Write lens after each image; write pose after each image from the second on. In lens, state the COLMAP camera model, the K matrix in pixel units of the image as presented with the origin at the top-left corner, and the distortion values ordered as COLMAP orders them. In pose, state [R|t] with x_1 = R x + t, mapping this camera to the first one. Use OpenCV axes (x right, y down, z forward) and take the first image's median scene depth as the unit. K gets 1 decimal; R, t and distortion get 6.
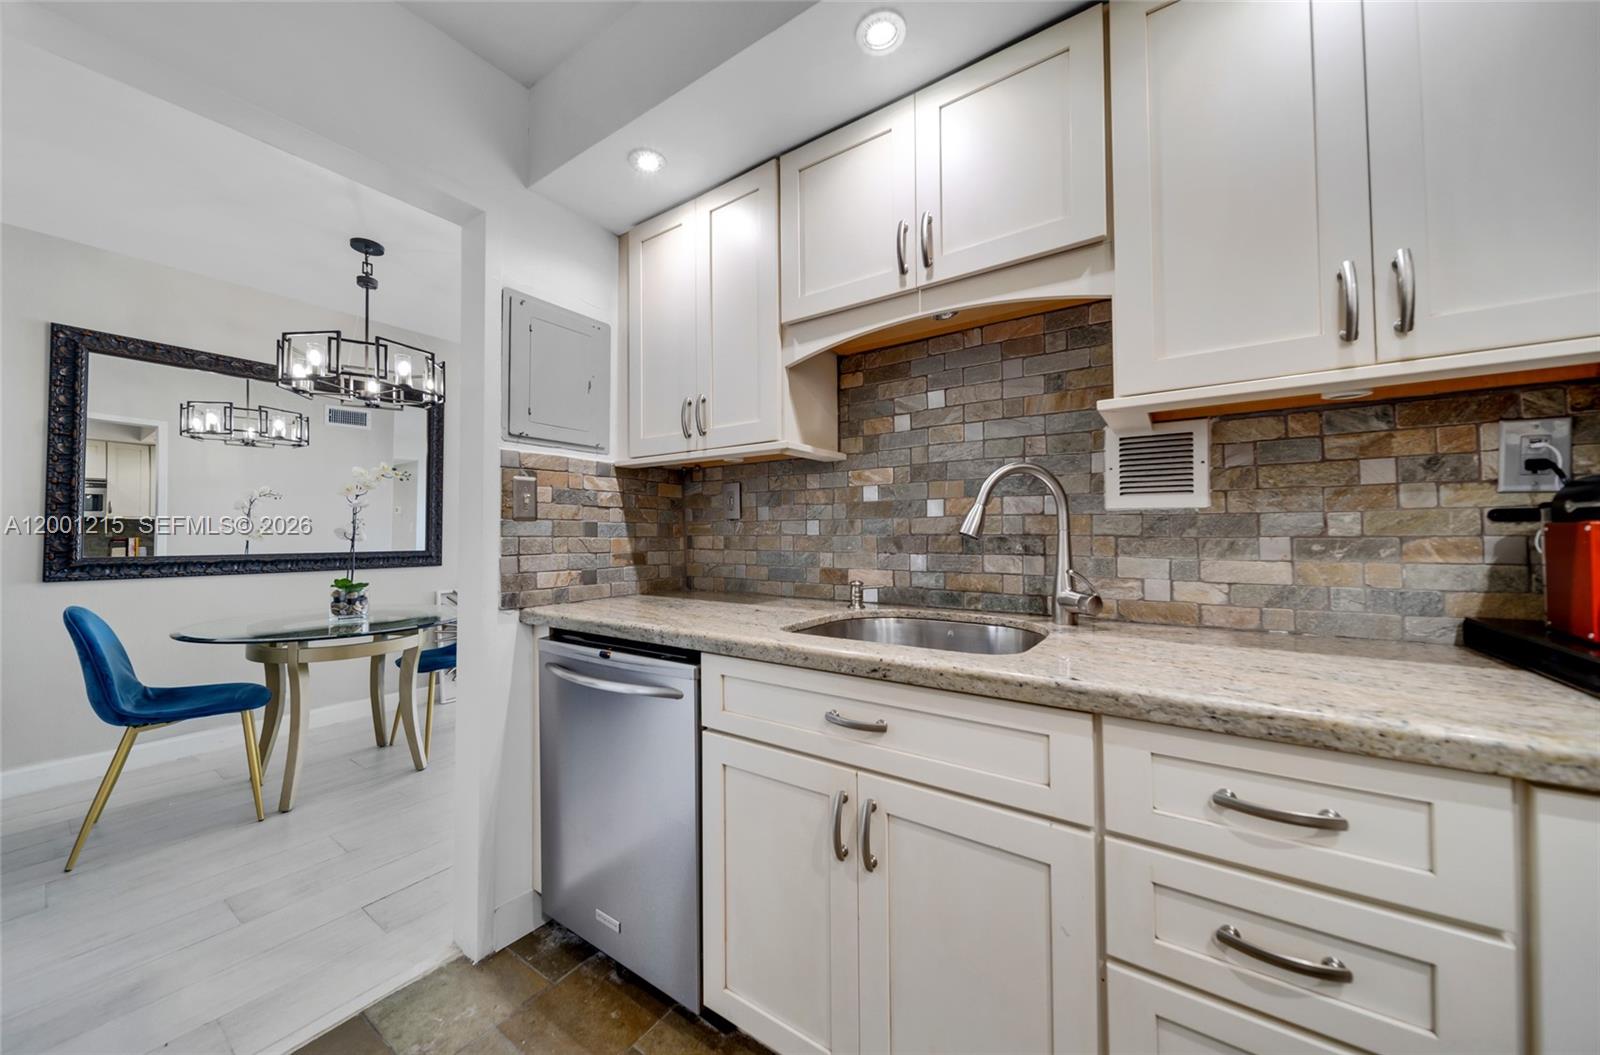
lens RADIAL K [[564.5, 0, 810.3], [0, 564.5, 520.3], [0, 0, 1]] dist [0.003225, -0.002286]
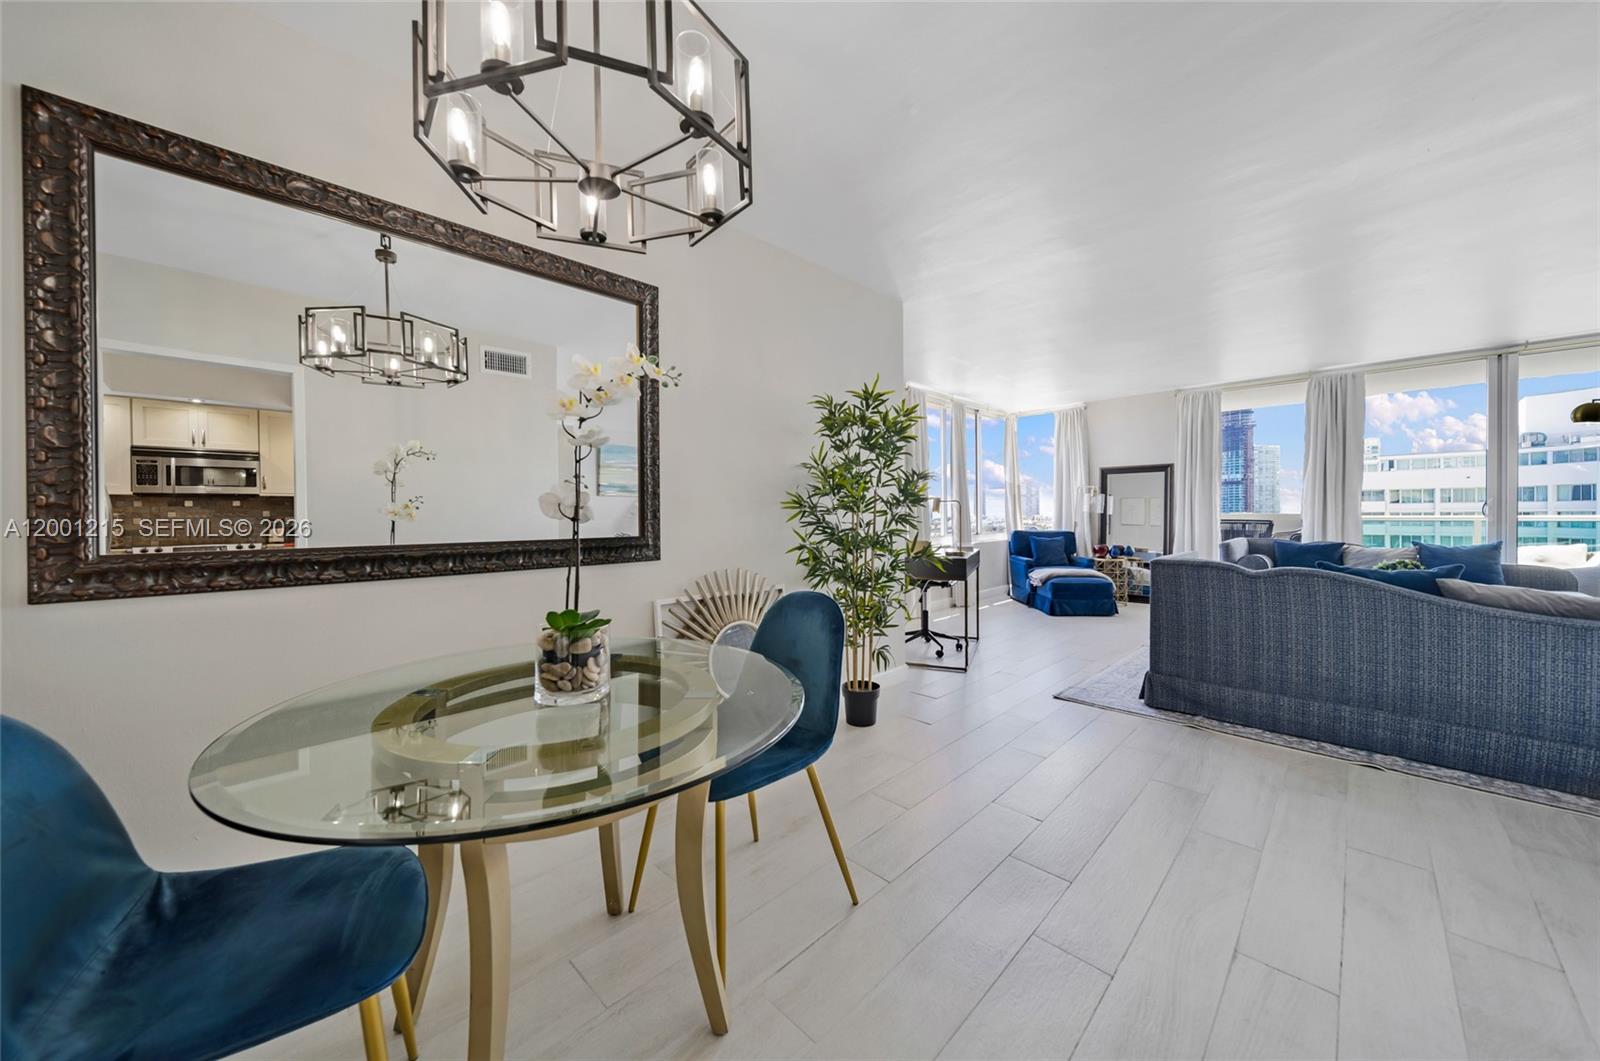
lens RADIAL K [[569.4, 0, 798.8], [0, 569.4, 518.0], [0, 0, 1]] dist [0.001544, -0.000276]
pose [[0.982648, -0.002377, -0.185467, -0.507980], [0.008677, 0.999412, 0.033164, 0.018403], [0.185279, -0.034198, 0.982091, 0.543042]]
